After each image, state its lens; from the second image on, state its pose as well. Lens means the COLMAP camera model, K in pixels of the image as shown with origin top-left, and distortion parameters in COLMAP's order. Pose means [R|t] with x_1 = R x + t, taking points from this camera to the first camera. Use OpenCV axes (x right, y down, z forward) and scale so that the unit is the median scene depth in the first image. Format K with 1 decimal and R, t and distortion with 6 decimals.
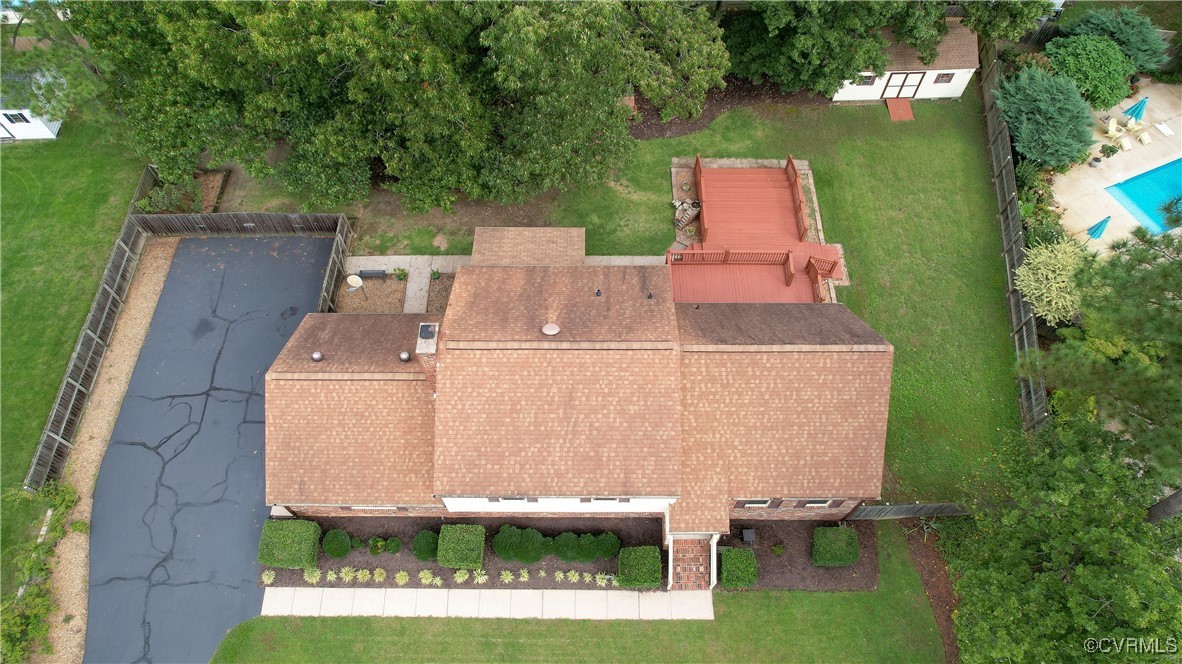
lens RADIAL K [[765.2, 0, 592.7], [0, 765.2, 324.2], [0, 0, 1]] dist [-0.091257, 0.079716]
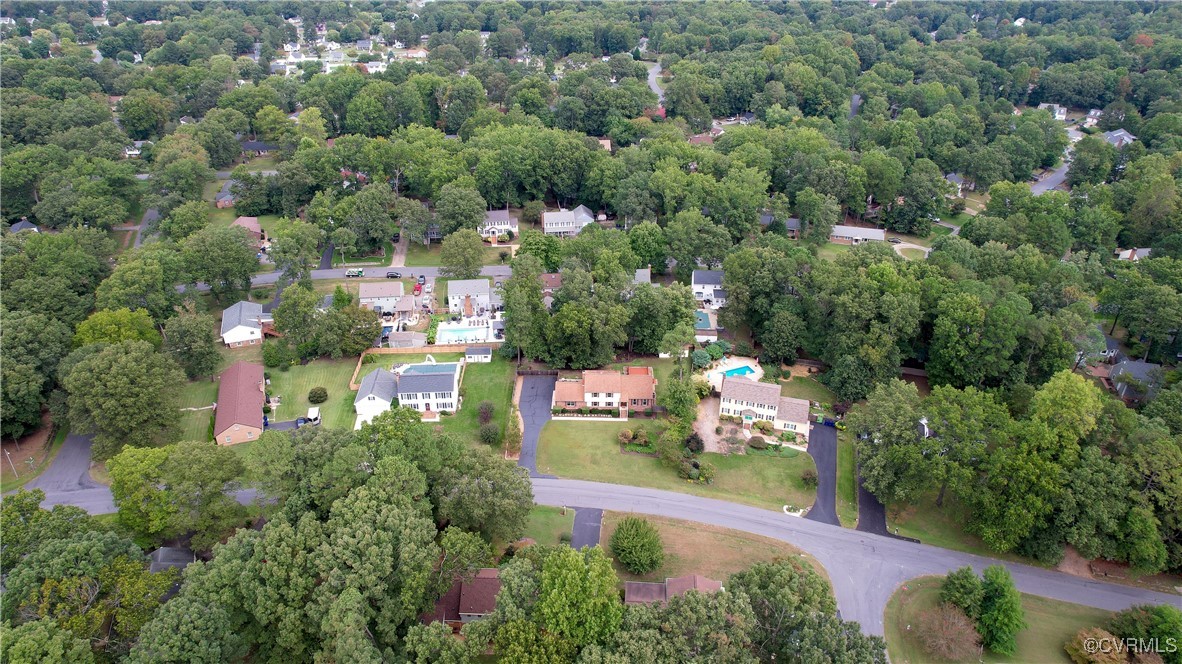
lens RADIAL K [[765.2, 0, 592.7], [0, 765.2, 324.2], [0, 0, 1]] dist [-0.091257, 0.079716]
pose [[0.999924, 0.009309, -0.008026, -0.073699], [-0.012084, 0.863891, -0.503534, 2.752014], [0.002246, 0.503593, 0.863938, -4.583933]]
